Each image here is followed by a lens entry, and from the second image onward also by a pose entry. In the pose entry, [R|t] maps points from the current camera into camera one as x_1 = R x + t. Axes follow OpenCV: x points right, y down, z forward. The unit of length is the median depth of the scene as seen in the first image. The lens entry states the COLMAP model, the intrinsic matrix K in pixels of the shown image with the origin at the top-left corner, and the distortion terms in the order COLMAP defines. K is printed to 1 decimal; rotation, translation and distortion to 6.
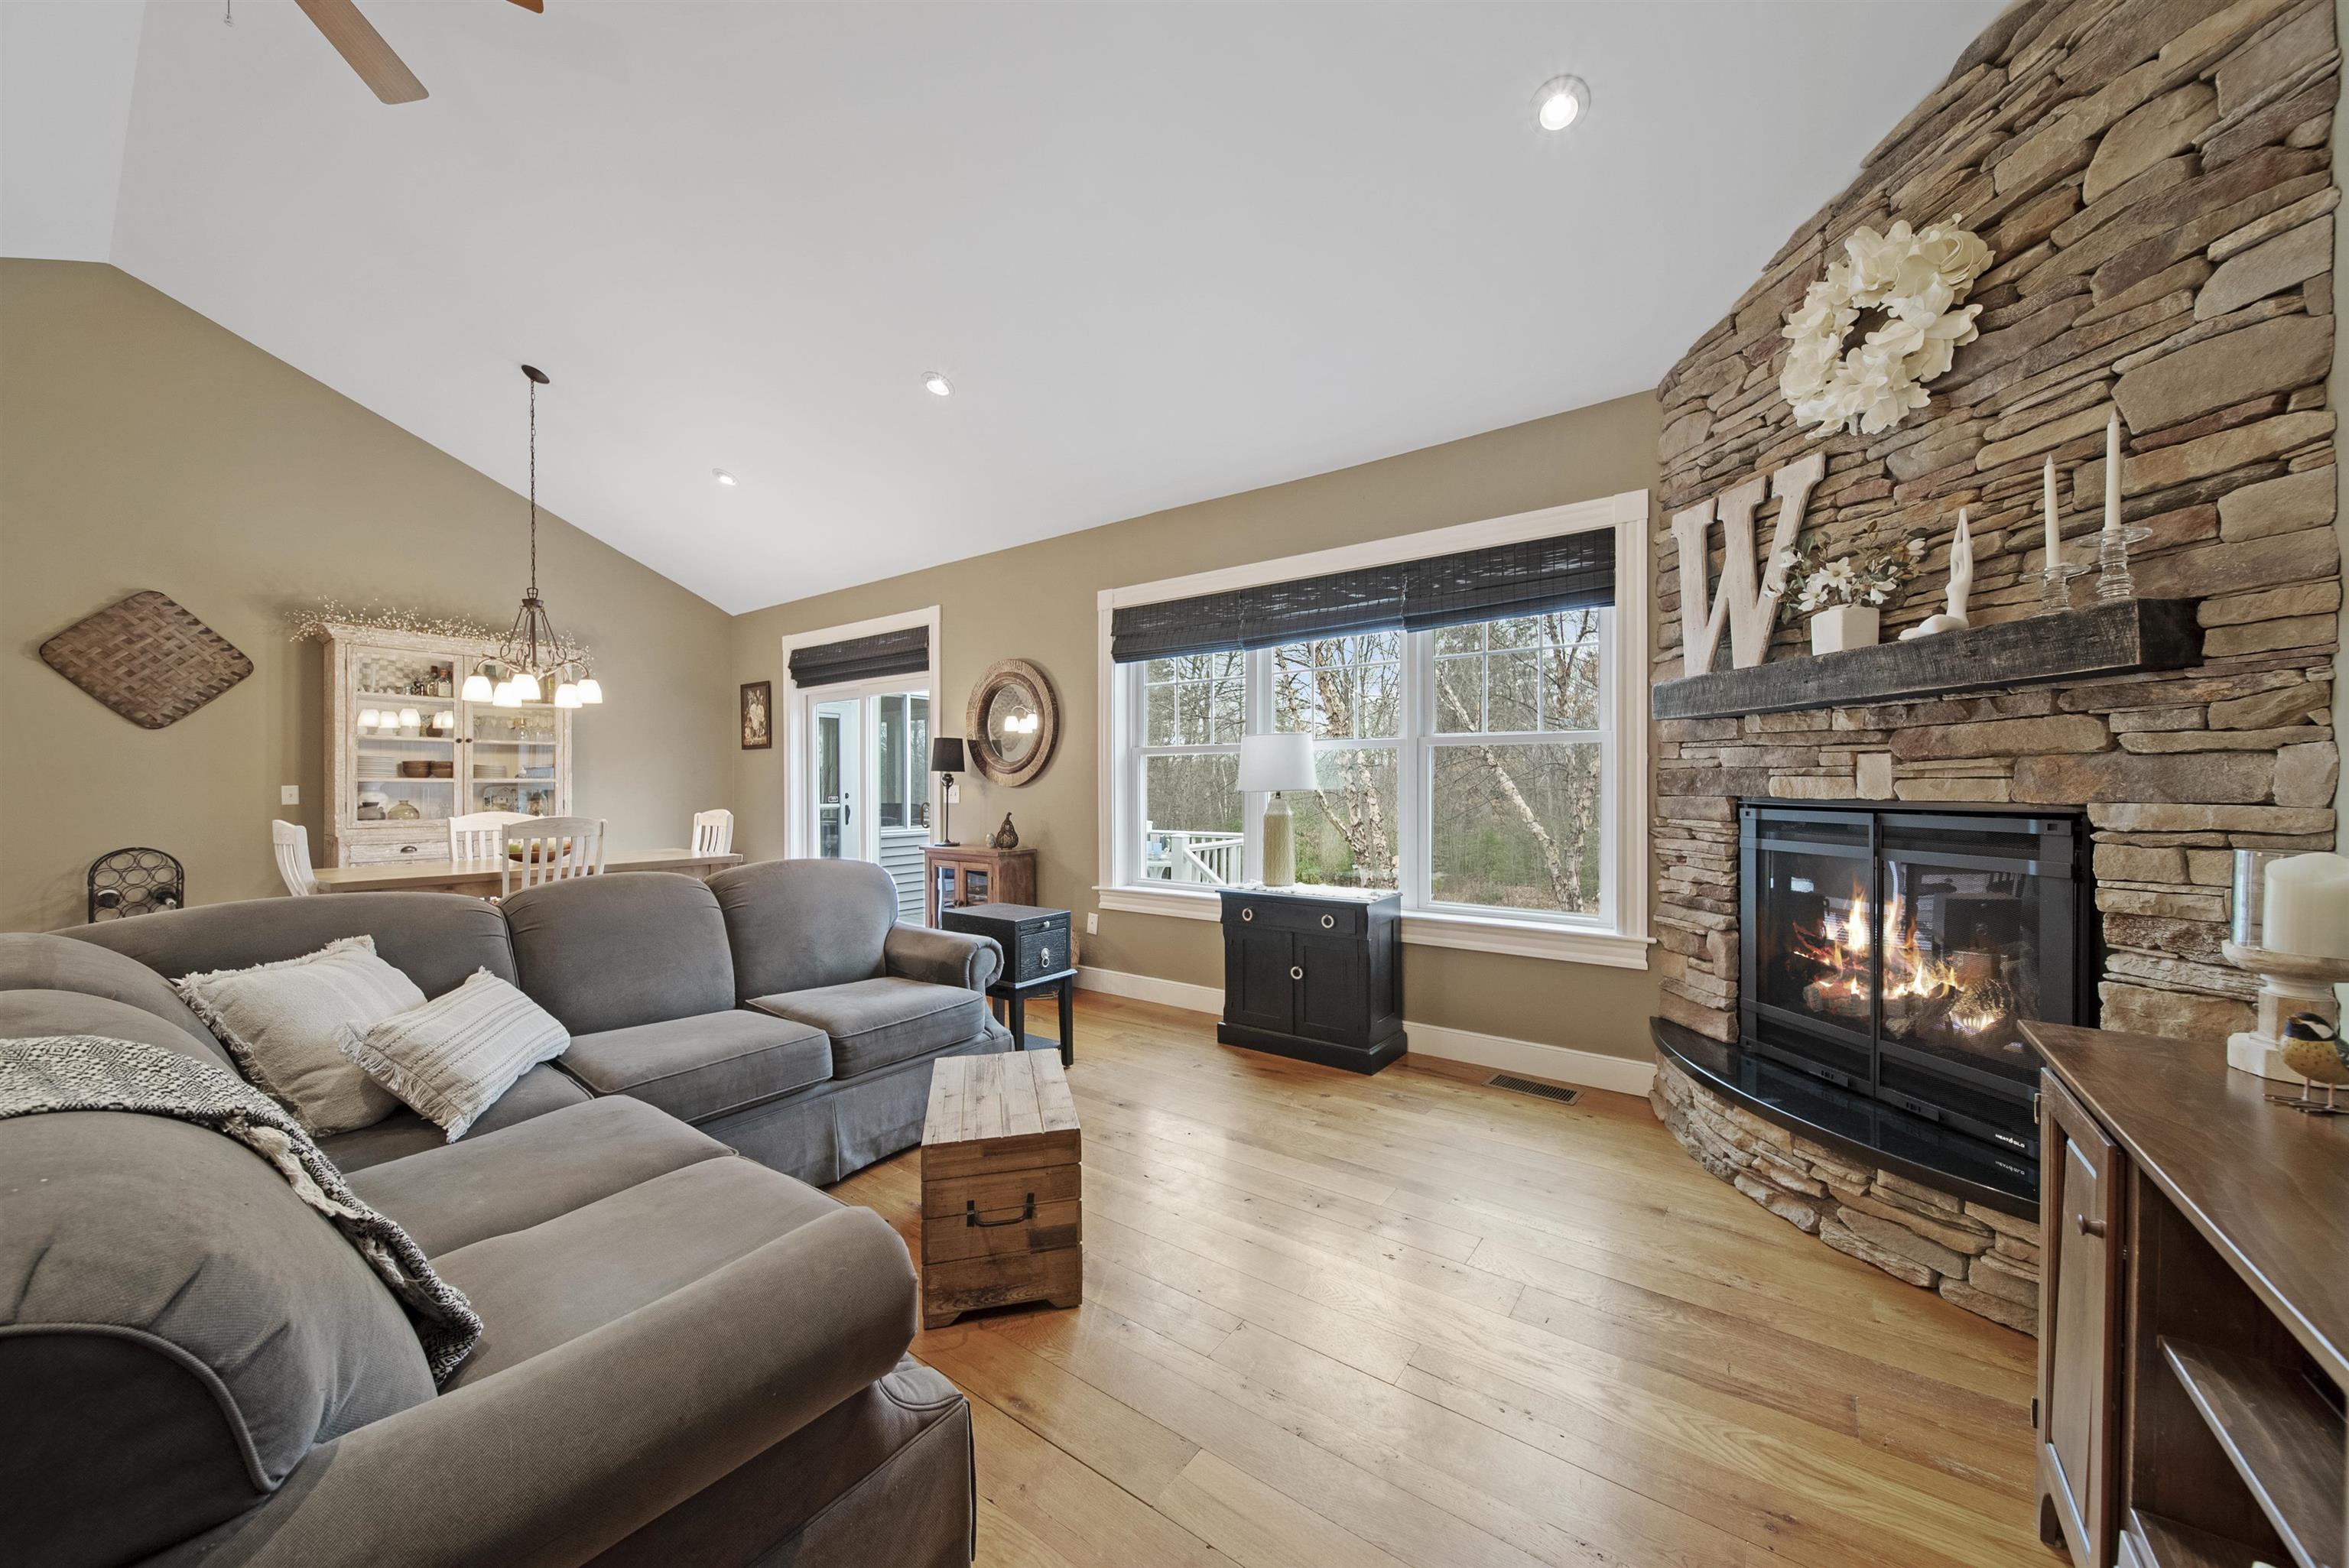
lens RADIAL K [[831.8, 0, 1176.2], [0, 831.8, 788.5], [0, 0, 1]] dist [0.001036, -0.001585]
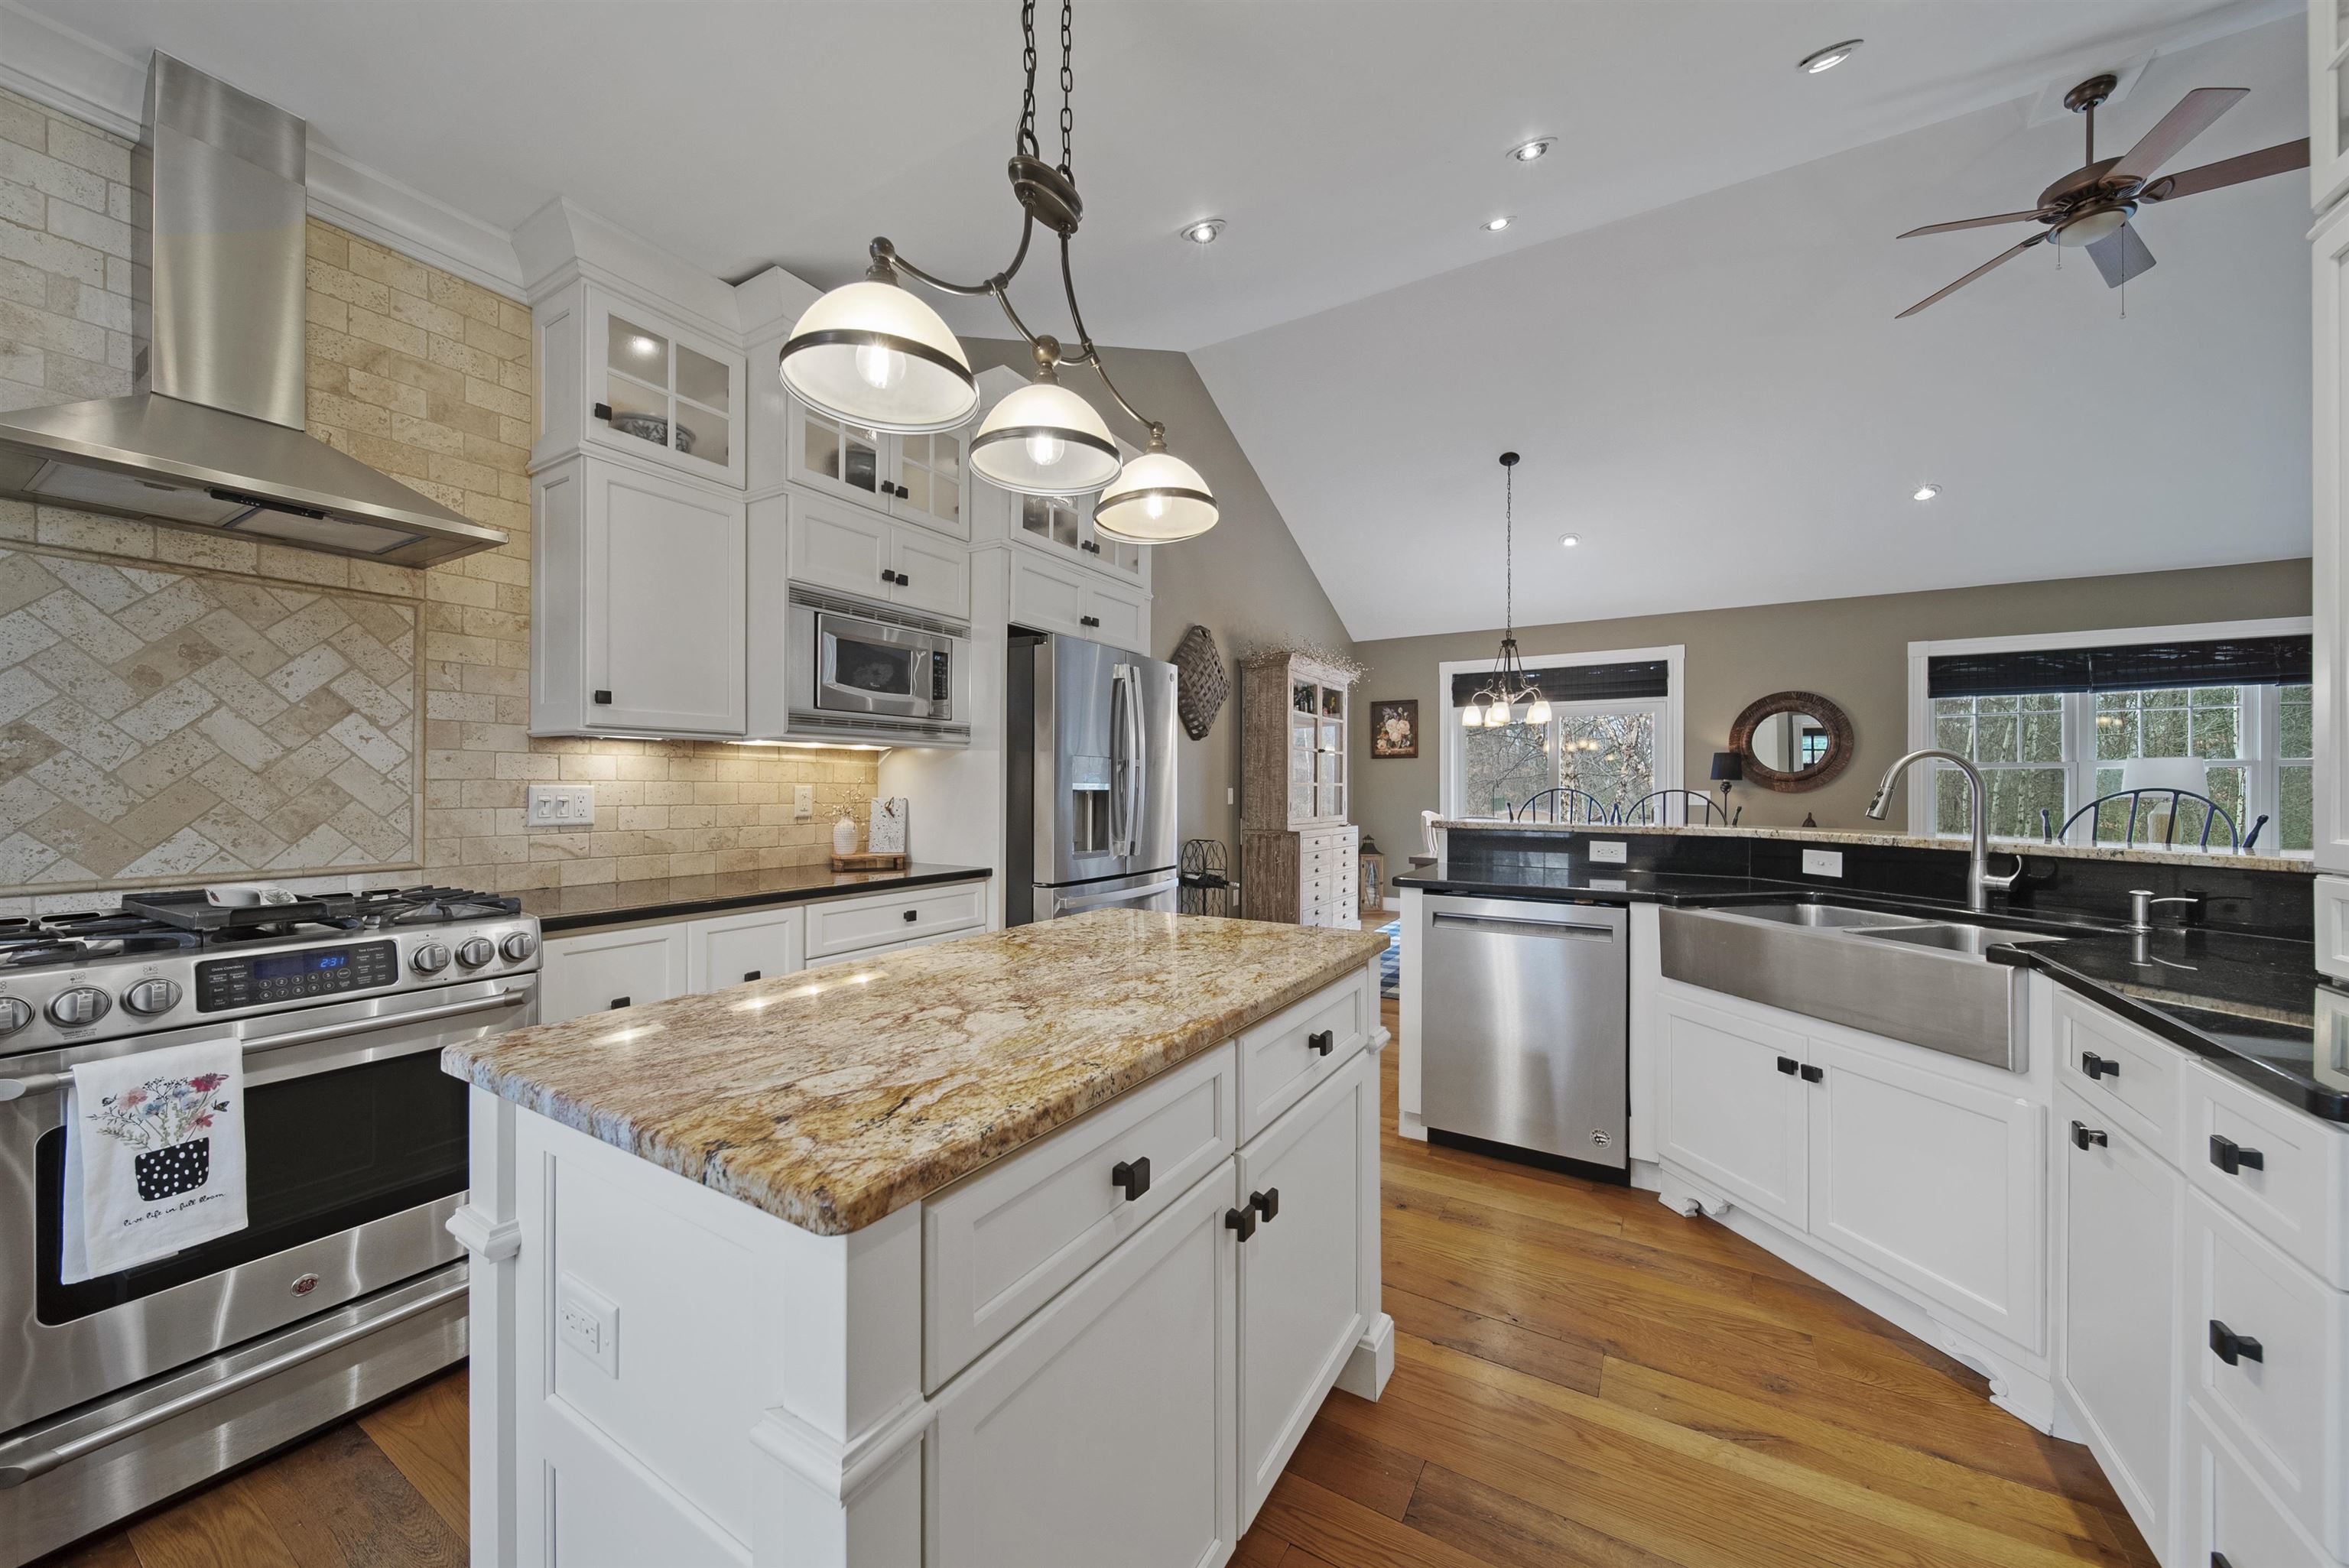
lens RADIAL K [[831.8, 0, 1177.6], [0, 831.8, 787.0], [0, 0, 1]] dist [0.001036, -0.001585]
pose [[0.995870, 0.006137, 0.090586, -1.399979], [-0.005468, 0.999956, -0.007627, 0.005309], [-0.090629, 0.007100, 0.995859, -0.201014]]
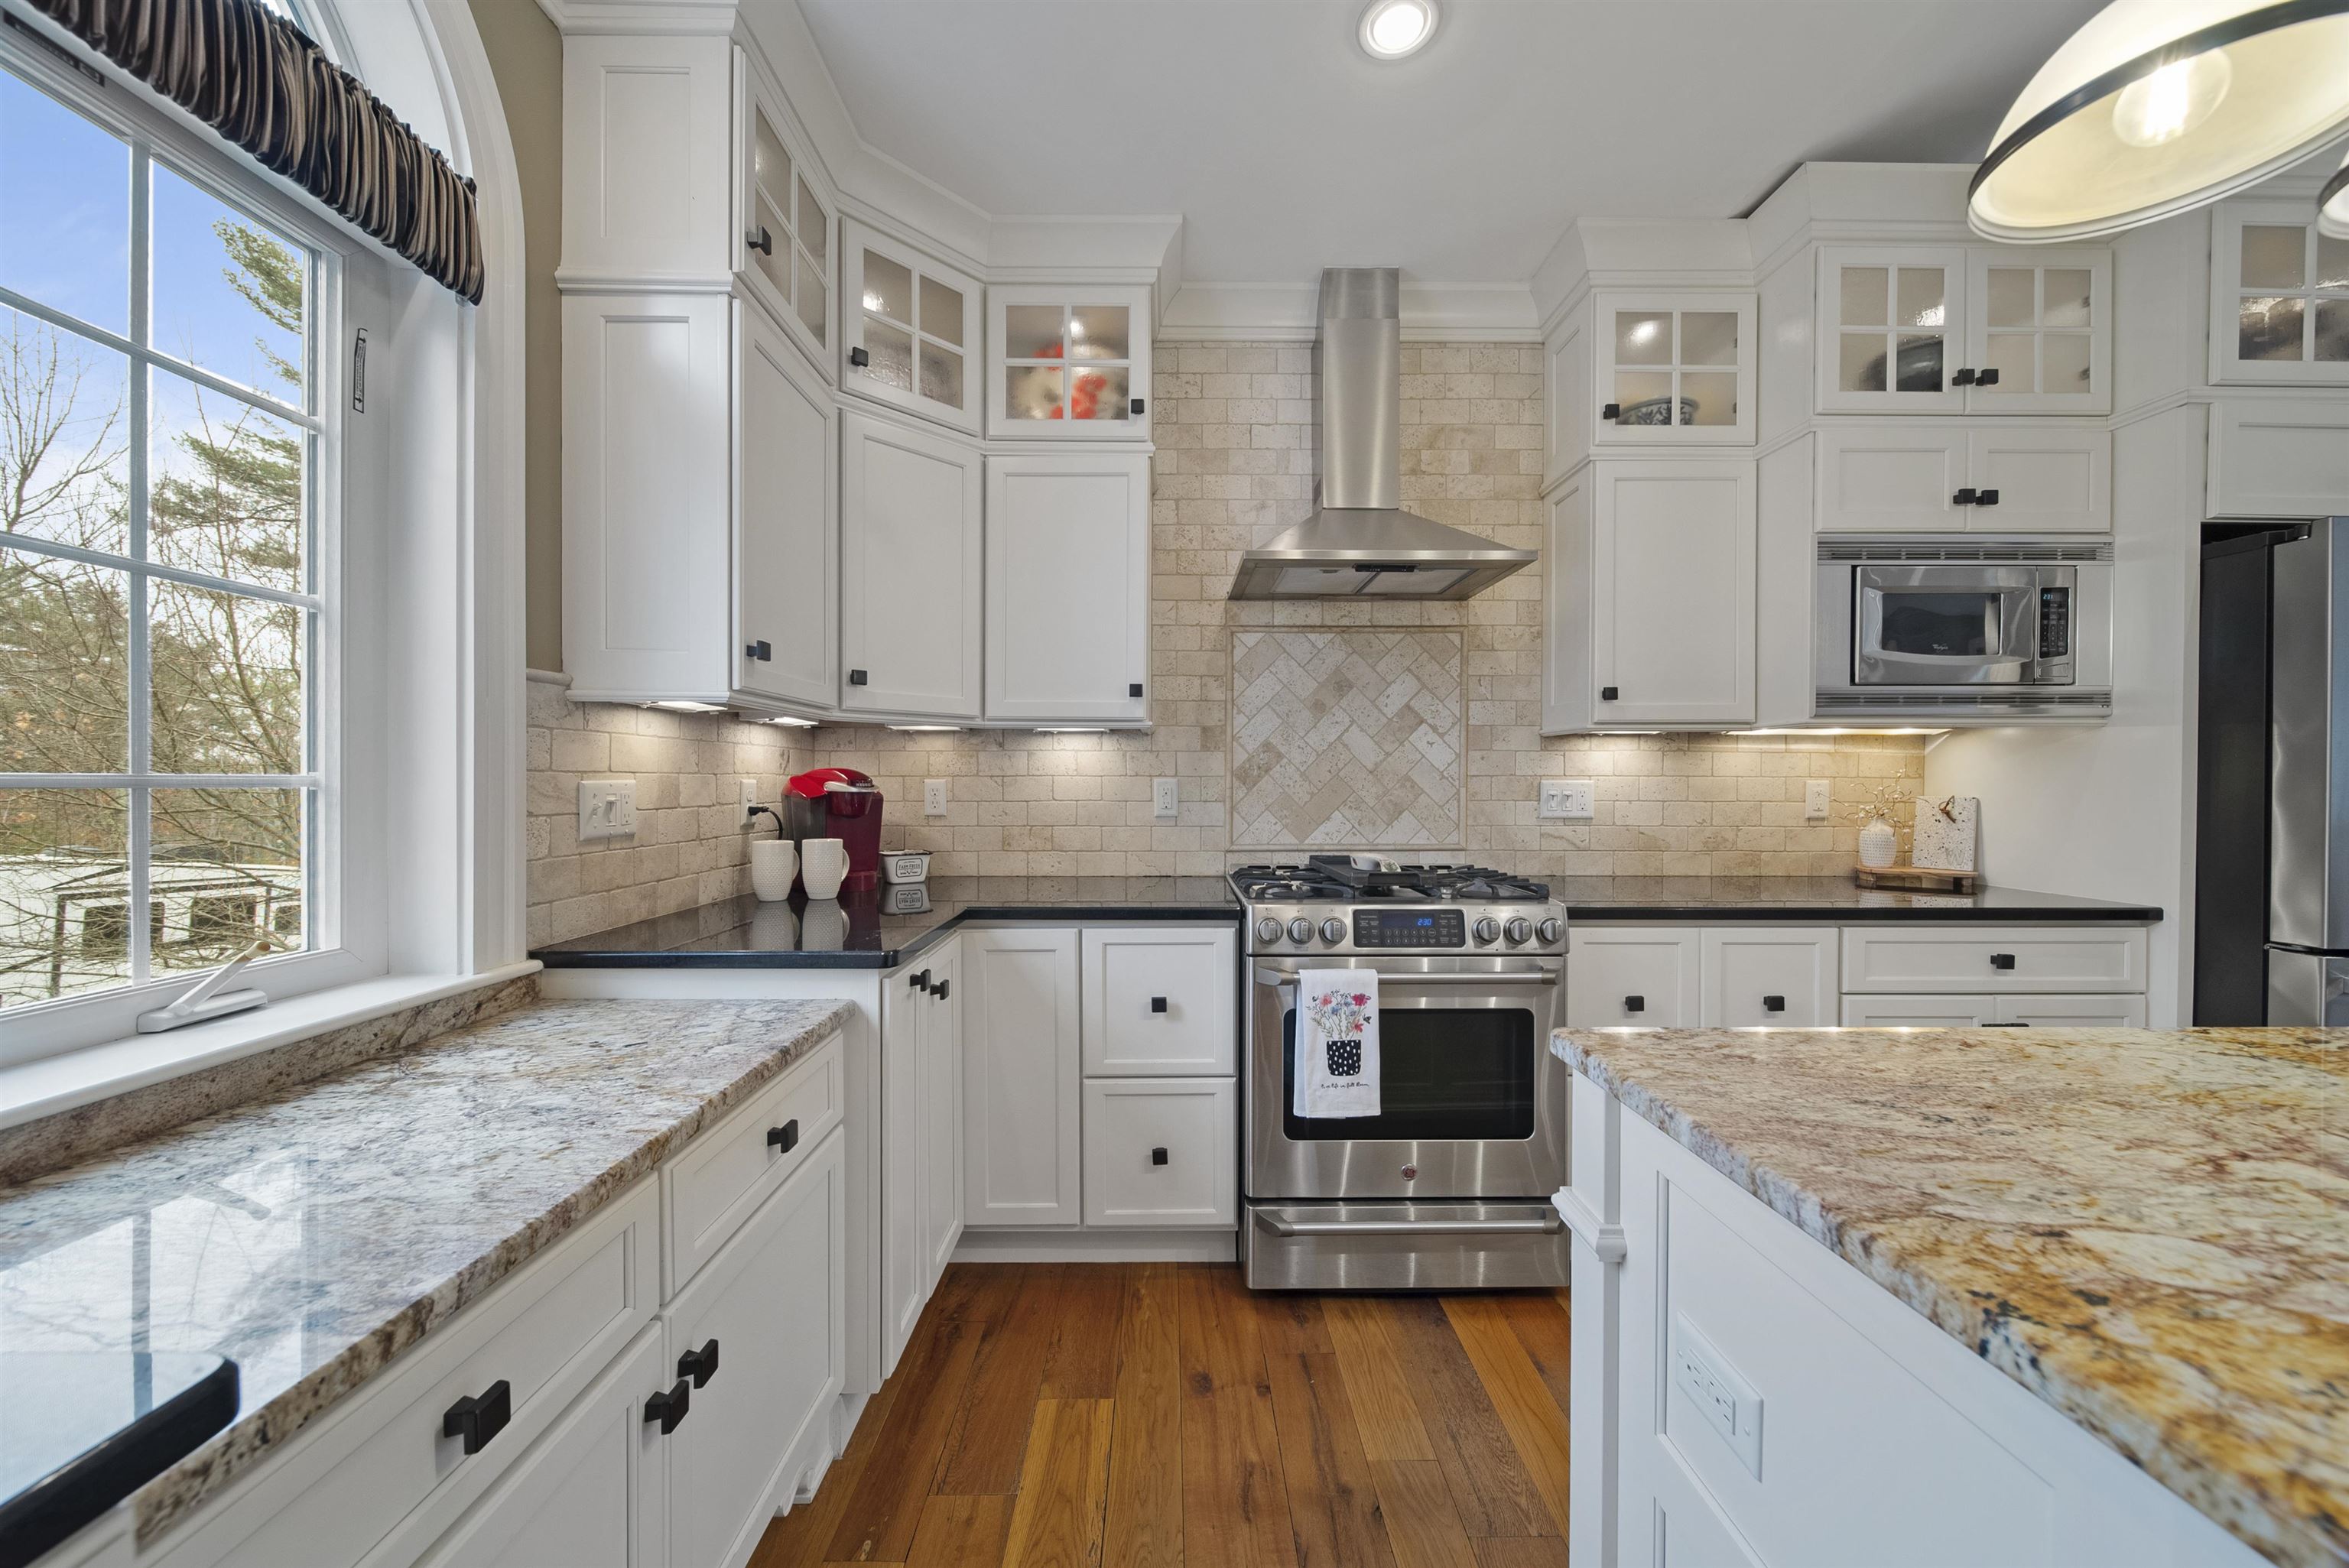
lens RADIAL K [[831.8, 0, 1177.2], [0, 831.8, 785.0], [0, 0, 1]] dist [0.001036, -0.001585]
pose [[0.597500, 0.009443, -0.801813, -1.595310], [-0.009735, 0.999942, 0.004522, 0.005477], [0.801810, 0.005104, 0.597558, -0.143266]]
